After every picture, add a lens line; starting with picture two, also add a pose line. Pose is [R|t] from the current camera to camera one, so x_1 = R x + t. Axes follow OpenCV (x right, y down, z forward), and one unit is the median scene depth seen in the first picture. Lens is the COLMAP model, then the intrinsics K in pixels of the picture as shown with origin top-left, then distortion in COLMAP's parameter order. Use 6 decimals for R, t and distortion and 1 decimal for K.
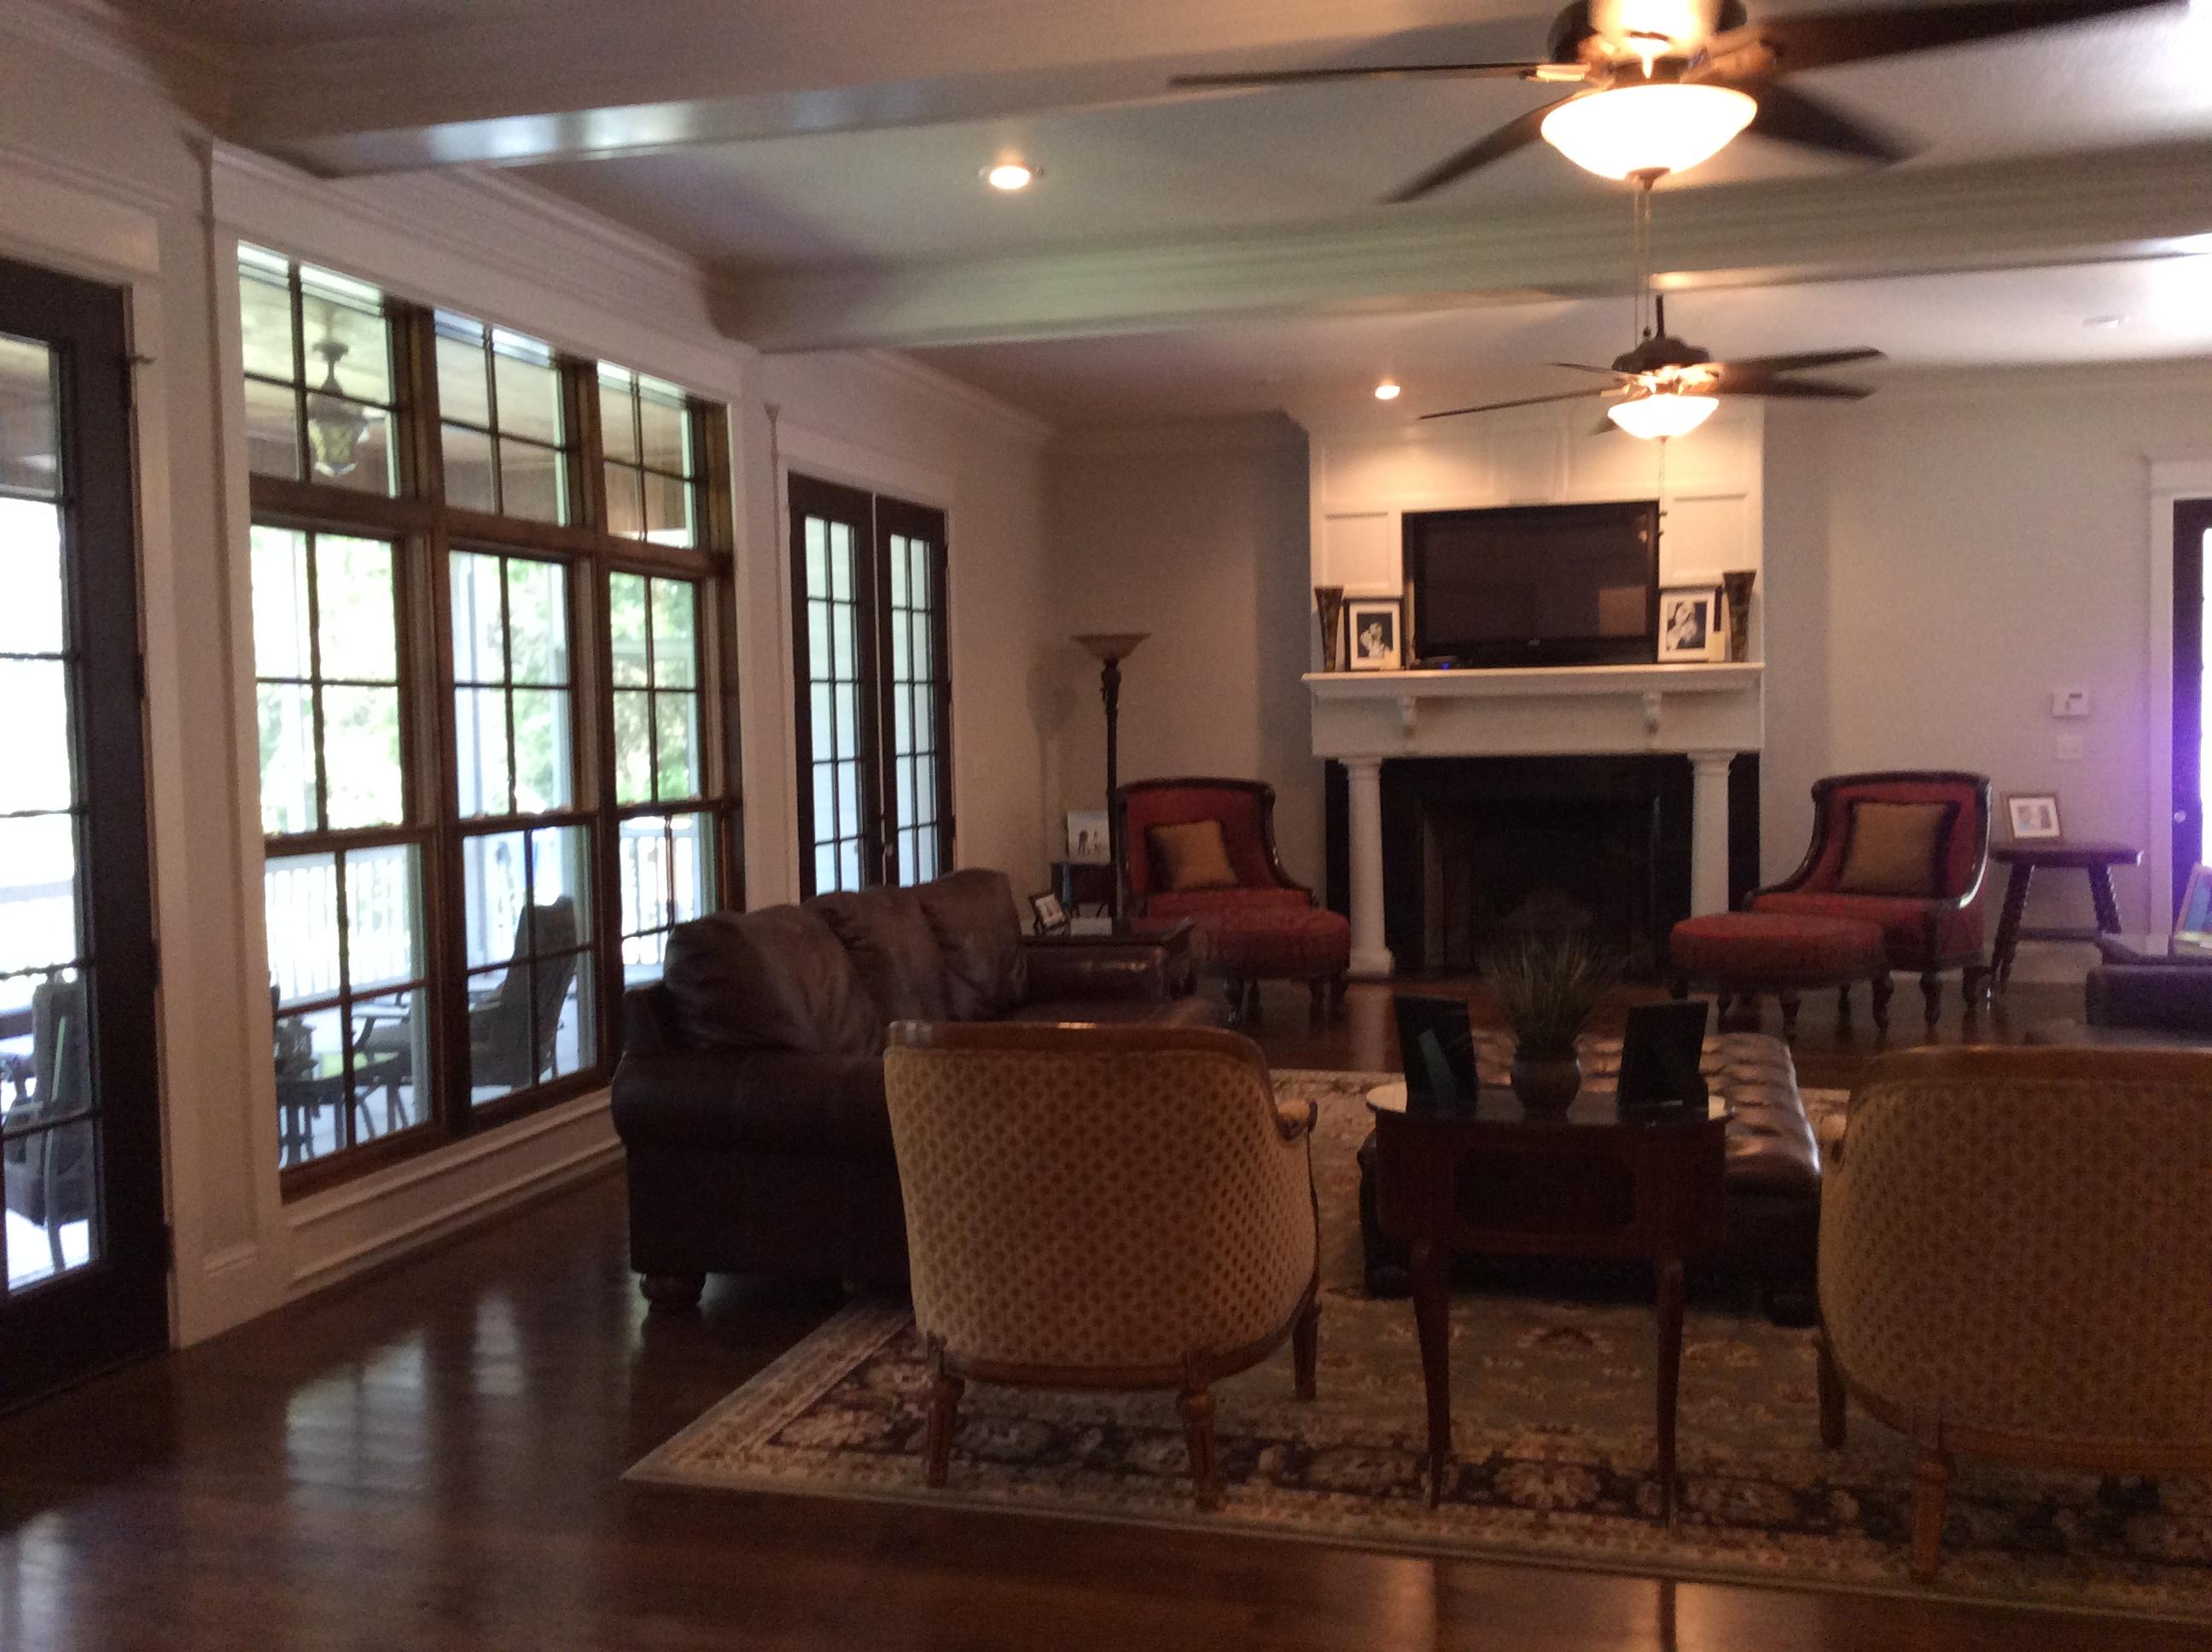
lens RADIAL K [[2041.2, 0, 1094.0], [0, 2041.2, 824.7], [0, 0, 1]] dist [0.128493, -0.260667]
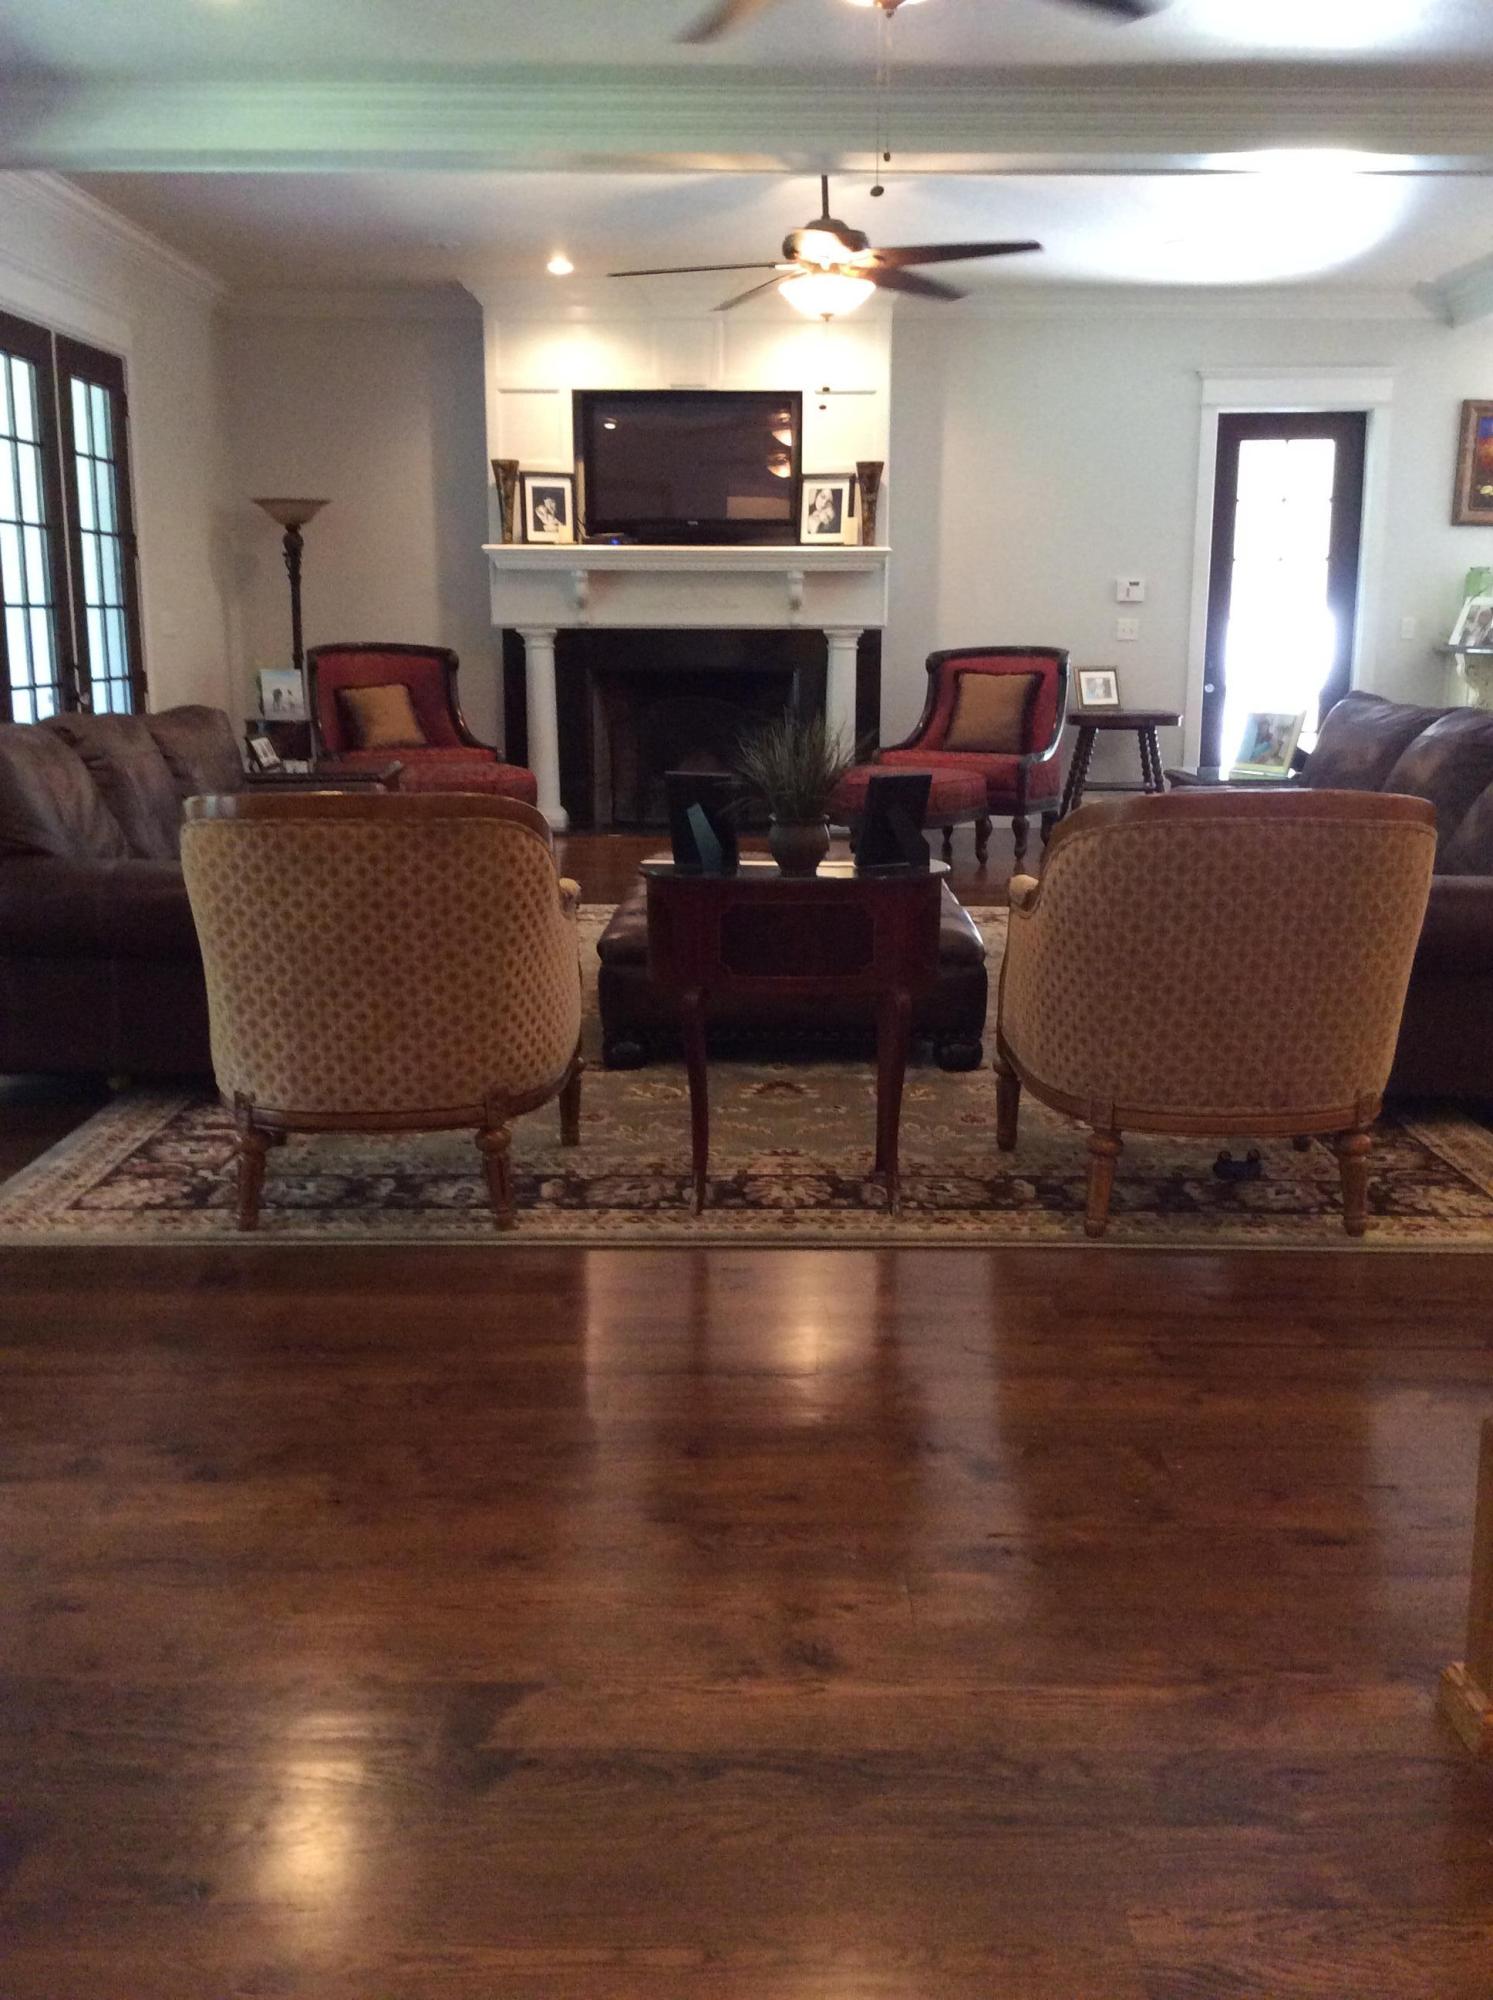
lens RADIAL K [[1845.7, 0, 746.3], [0, 1845.7, 1014.5], [0, 0, 1]] dist [0.128493, -0.260667]
pose [[0.964409, -0.033890, 0.262235, -0.054373], [-0.006053, 0.988662, 0.150033, 0.042789], [-0.264347, -0.146281, 0.953269, 0.010046]]
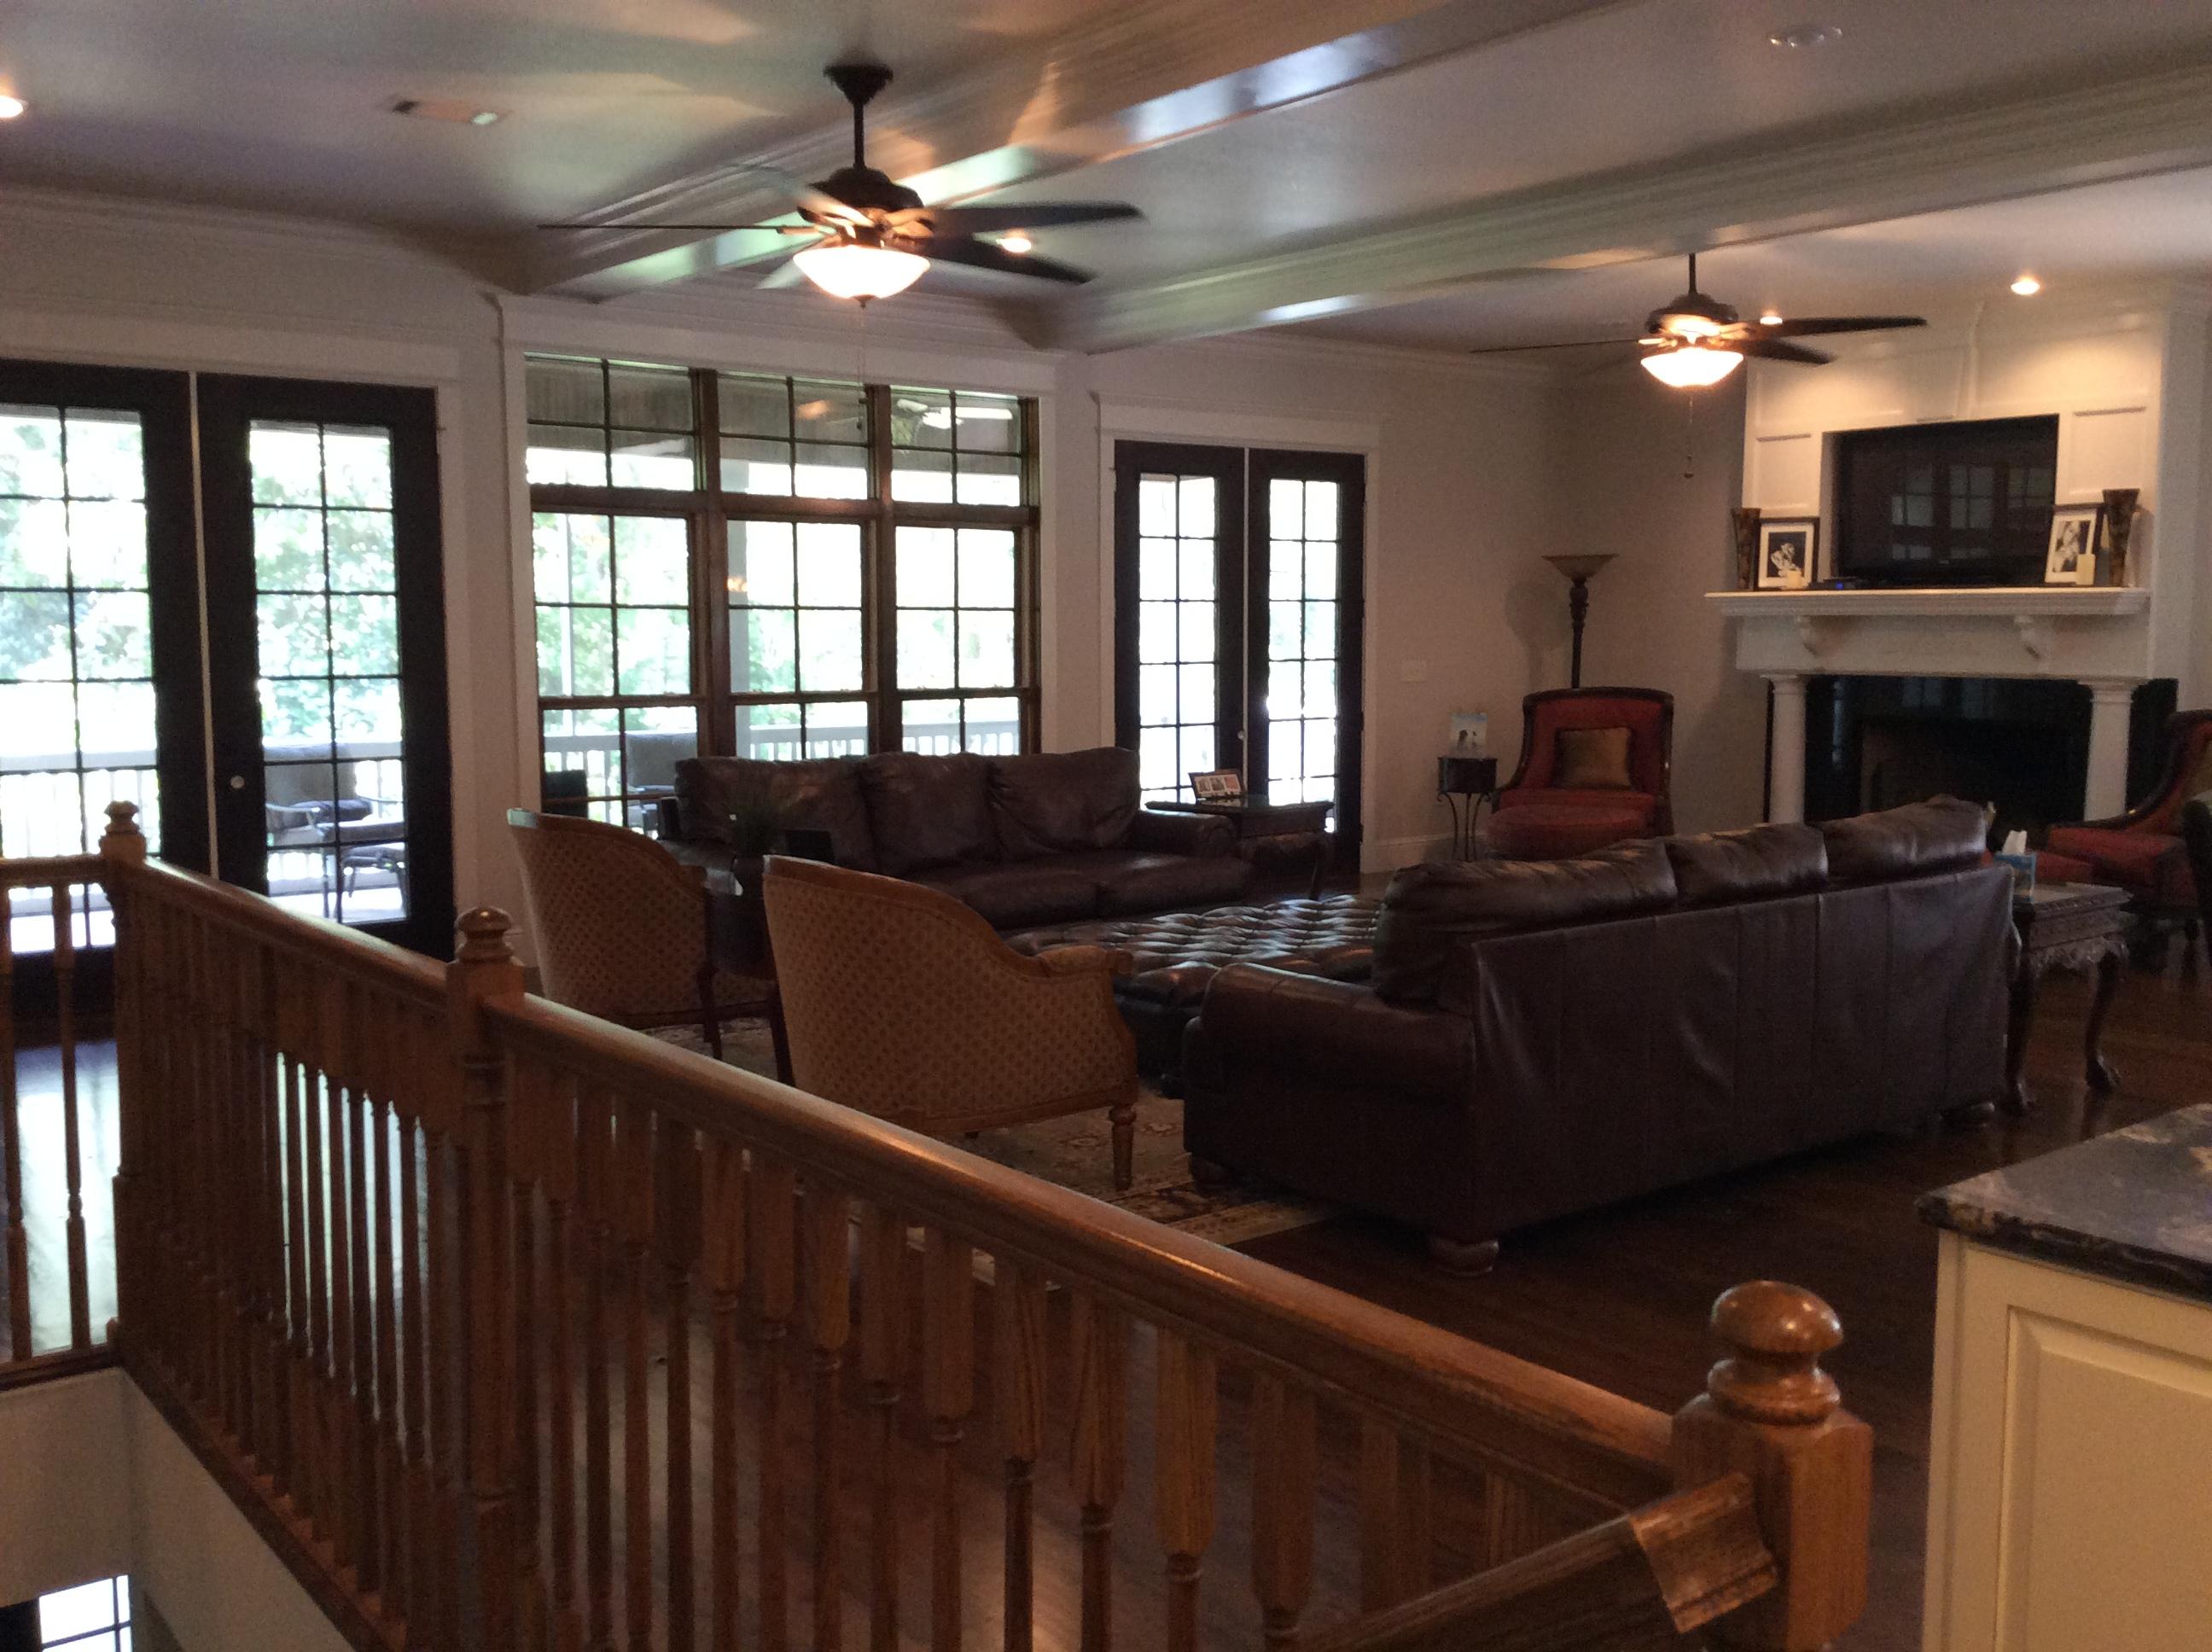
lens RADIAL K [[2041.2, 0, 1094.0], [0, 2041.2, 824.7], [0, 0, 1]] dist [0.128493, -0.260667]
pose [[0.802508, 0.076017, -0.591779, 0.946657], [-0.043678, 0.996674, 0.068796, -0.025826], [0.595040, -0.029362, 0.803159, -0.098615]]
